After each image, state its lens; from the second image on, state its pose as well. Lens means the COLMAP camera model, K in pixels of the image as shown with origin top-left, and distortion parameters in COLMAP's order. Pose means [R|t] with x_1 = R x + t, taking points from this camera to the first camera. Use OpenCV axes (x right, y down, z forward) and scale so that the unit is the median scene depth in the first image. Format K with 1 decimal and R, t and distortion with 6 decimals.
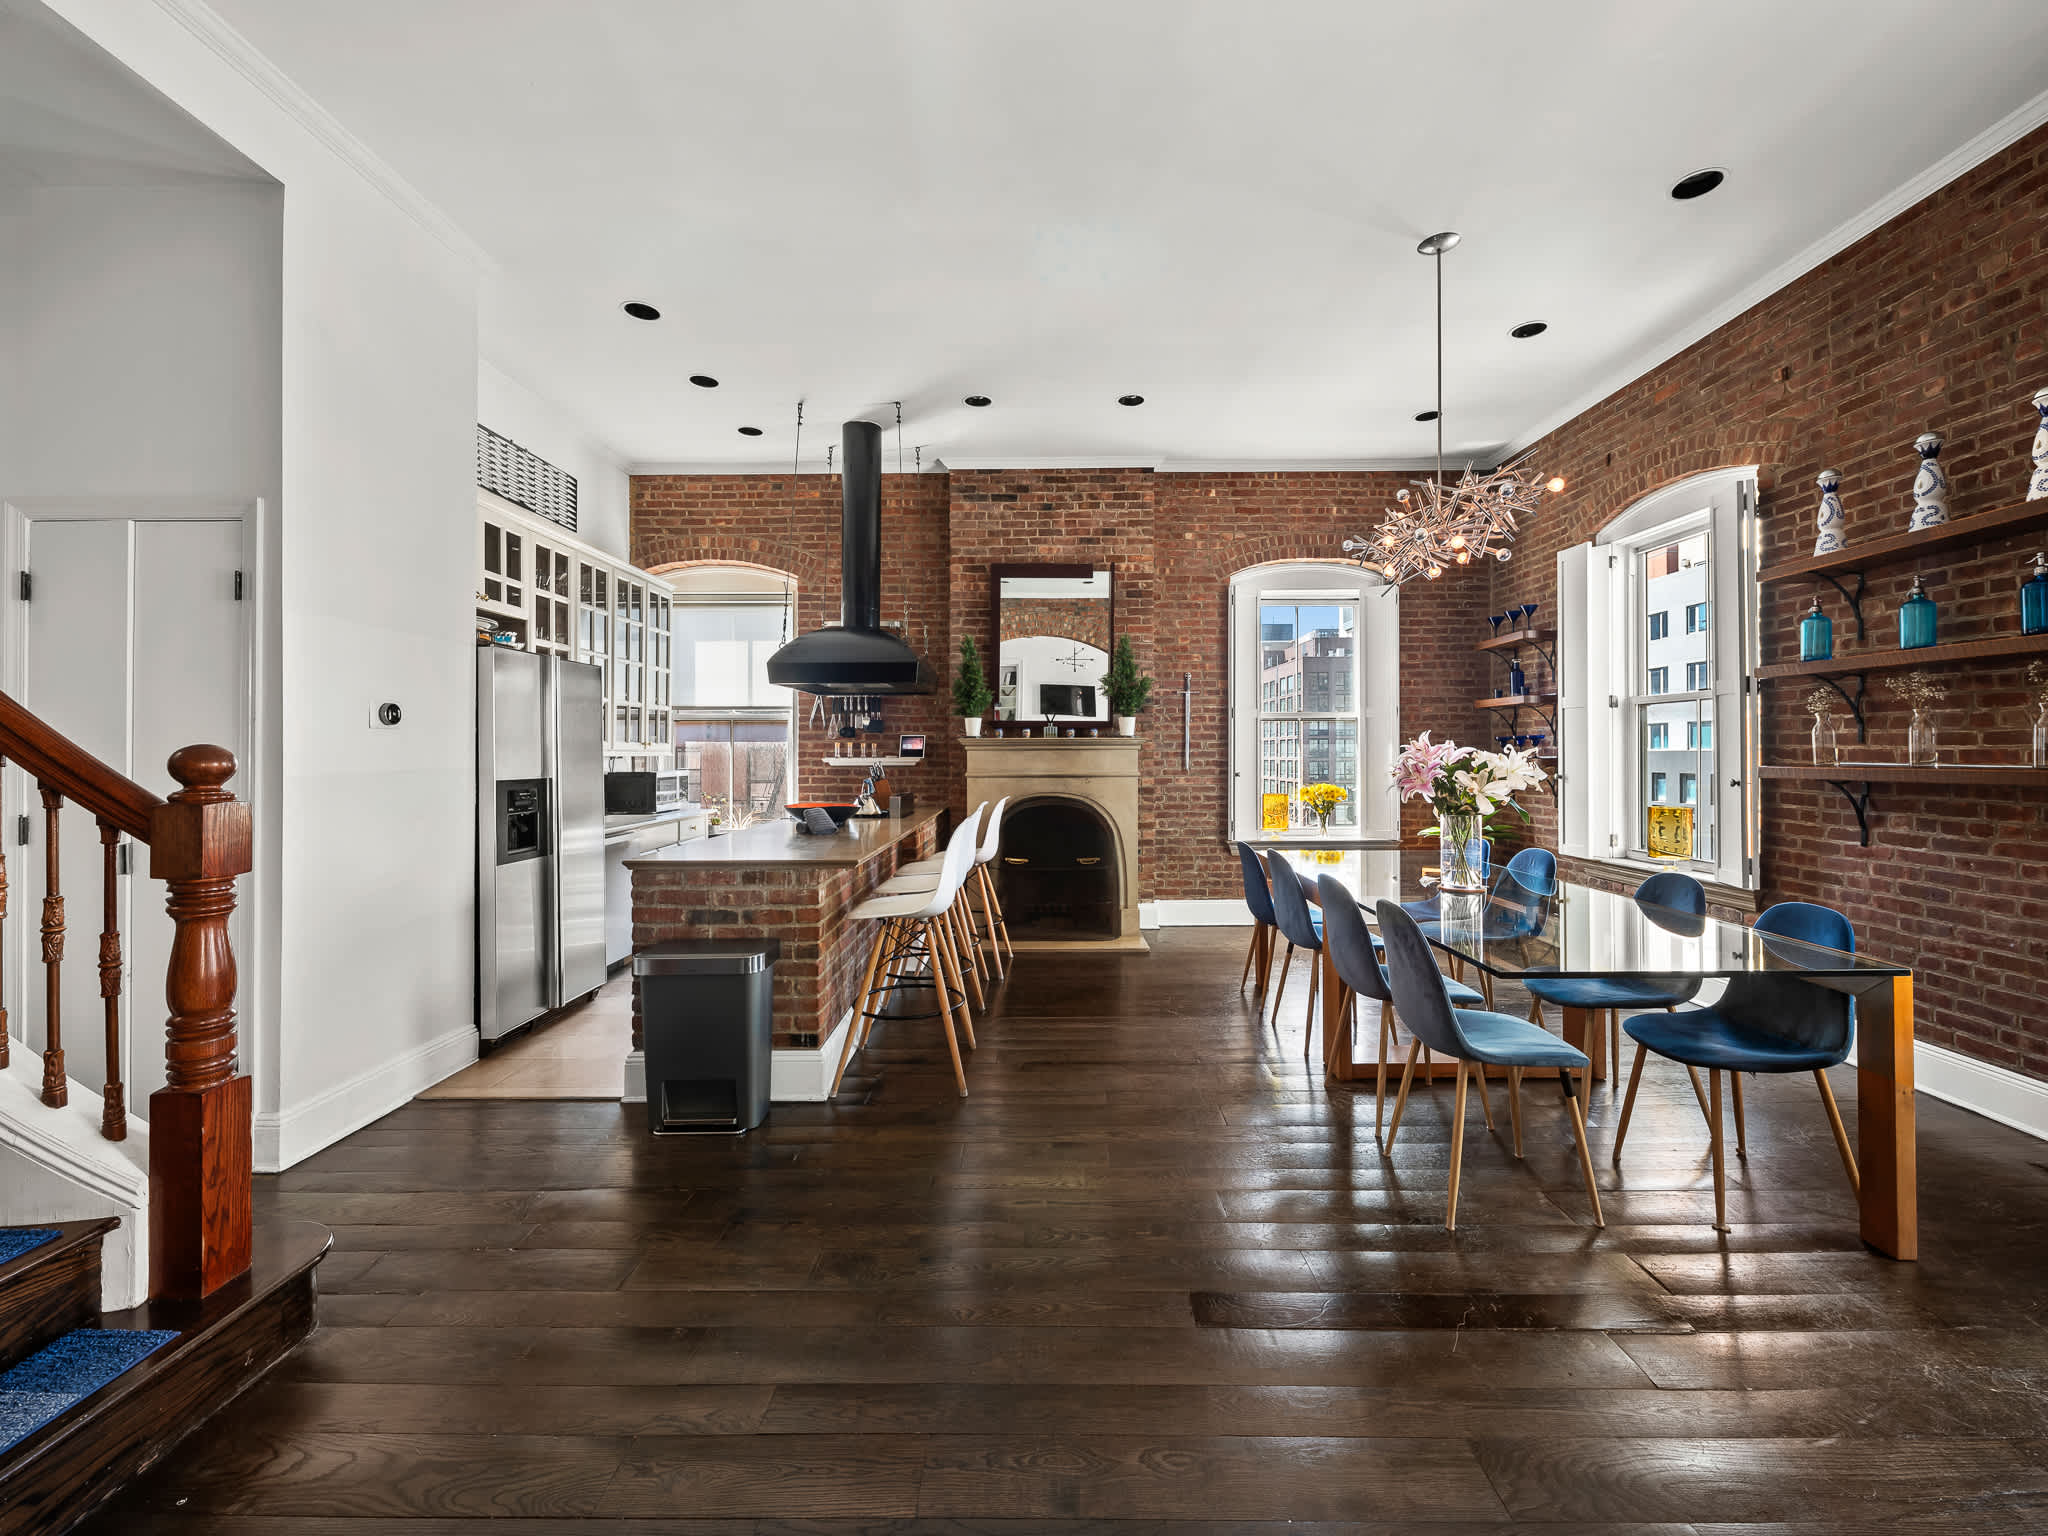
lens RADIAL K [[826.6, 0, 1027.6], [0, 826.6, 756.6], [0, 0, 1]] dist [0.004974, -0.004110]
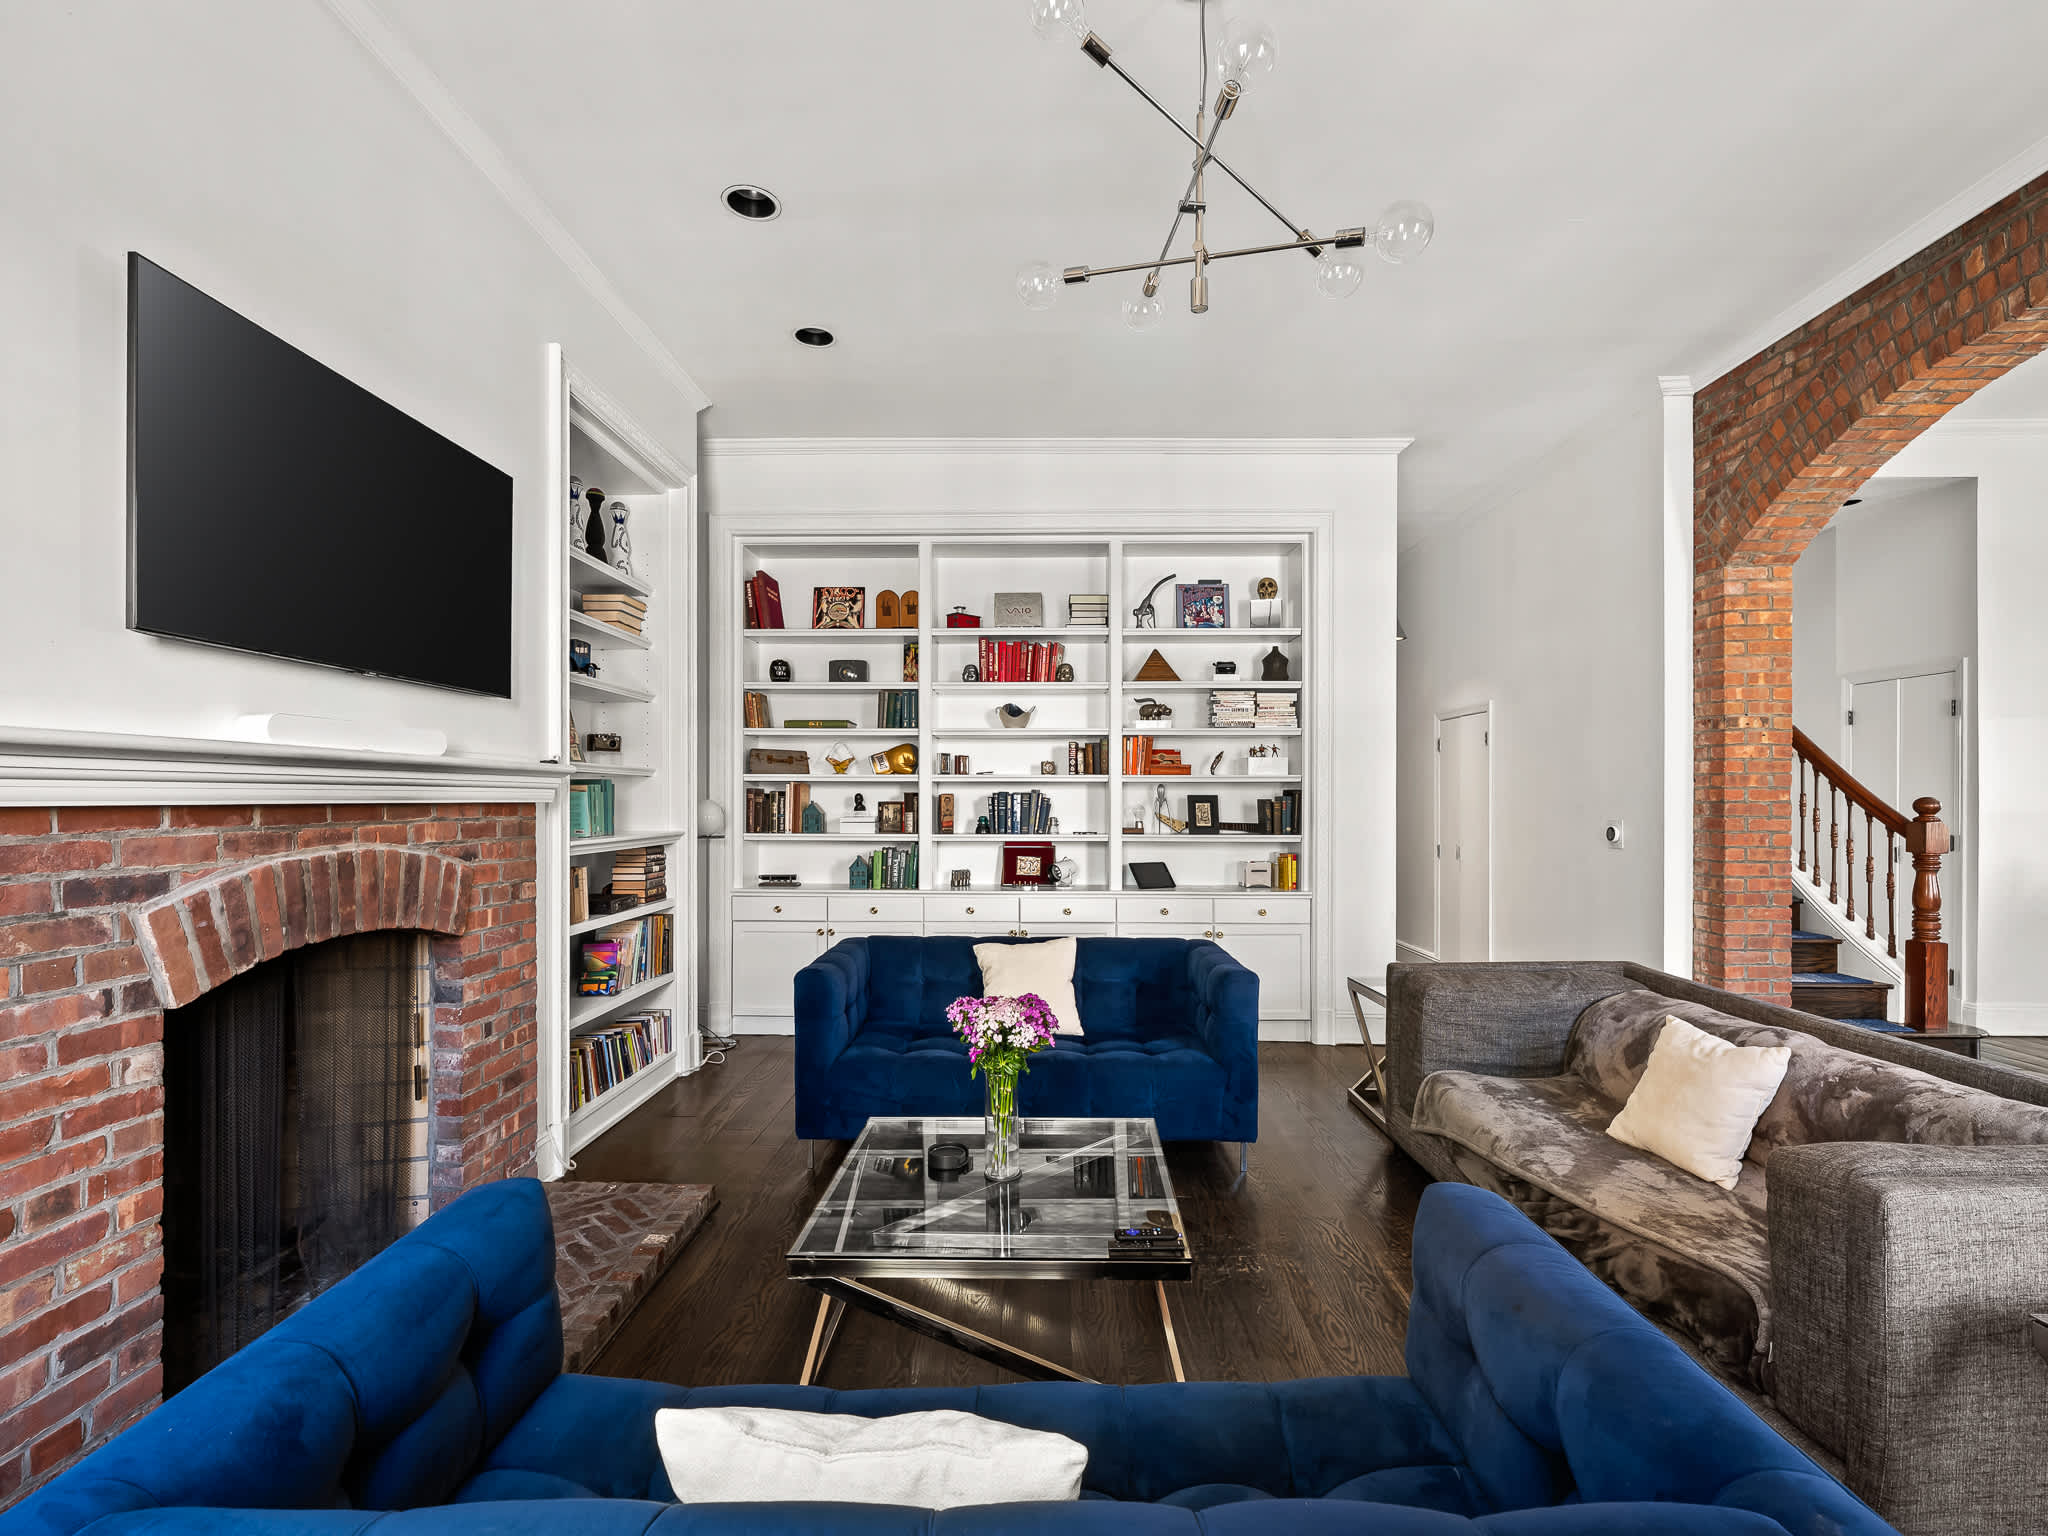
lens RADIAL K [[927.3, 0, 1034.5], [0, 927.3, 783.5], [0, 0, 1]] dist [-0.003921, 0.000754]
pose [[-0.000580, -0.013675, -0.999906, 0.478451], [-0.003781, 0.999899, -0.013672, -0.002710], [0.999993, 0.003773, -0.000631, -0.449285]]
